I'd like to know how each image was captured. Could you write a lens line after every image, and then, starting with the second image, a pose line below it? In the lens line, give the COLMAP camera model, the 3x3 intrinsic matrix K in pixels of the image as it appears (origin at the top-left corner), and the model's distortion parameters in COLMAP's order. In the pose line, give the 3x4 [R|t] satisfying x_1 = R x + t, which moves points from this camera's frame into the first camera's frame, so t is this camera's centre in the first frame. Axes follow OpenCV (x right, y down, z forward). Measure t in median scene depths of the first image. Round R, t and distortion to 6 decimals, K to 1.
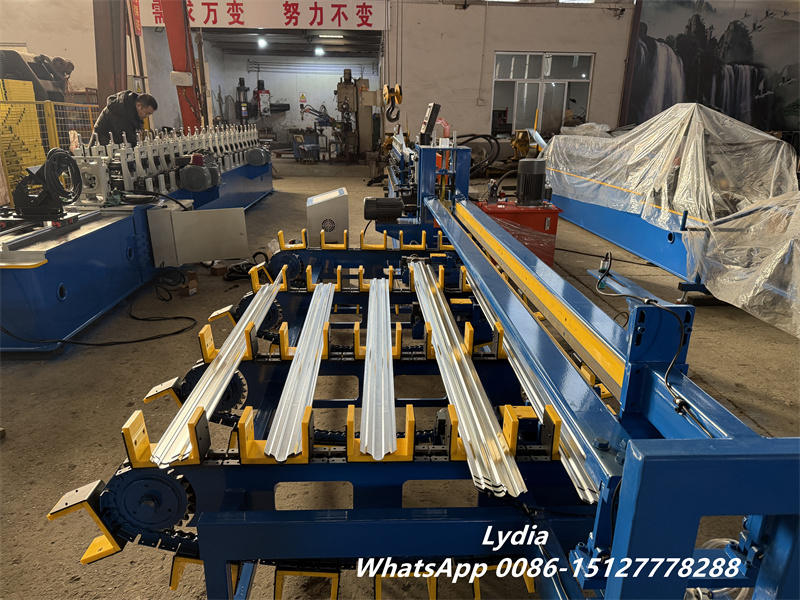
lens RADIAL K [[574.9, 0, 396.4], [0, 574.9, 301.6], [0, 0, 1]] dist [0.043933, -0.050152]
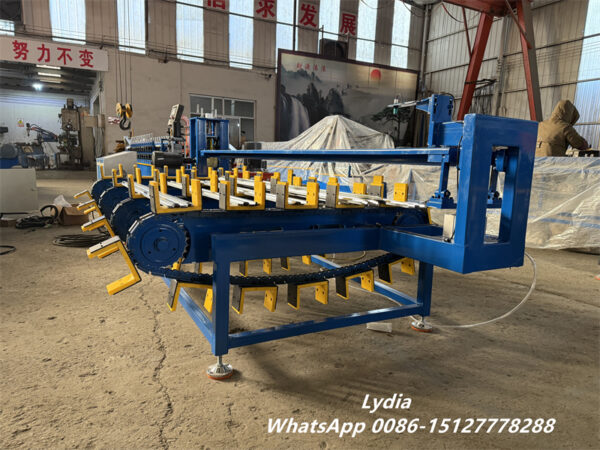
lens RADIAL K [[431.2, 0, 297.3], [0, 431.2, 226.2], [0, 0, 1]] dist [0.043933, -0.050152]
pose [[0.902156, -0.048389, 0.428687, -0.063854], [0.112554, 0.985675, -0.125605, 0.053677], [-0.416468, 0.161565, 0.894679, -0.013091]]
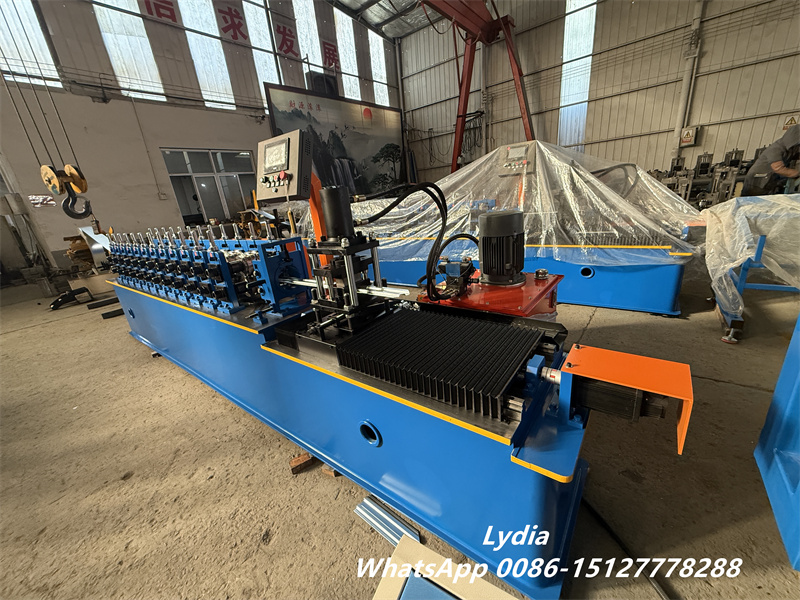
lens RADIAL K [[318.7, 0, 397.7], [0, 318.7, 298.9], [0, 0, 1]] dist [0.000245, 0.000018]
pose [[0.635804, -0.317870, 0.703358, -0.047268], [0.341684, 0.933022, 0.112796, -0.098291], [-0.692103, 0.168610, 0.701830, 0.351961]]
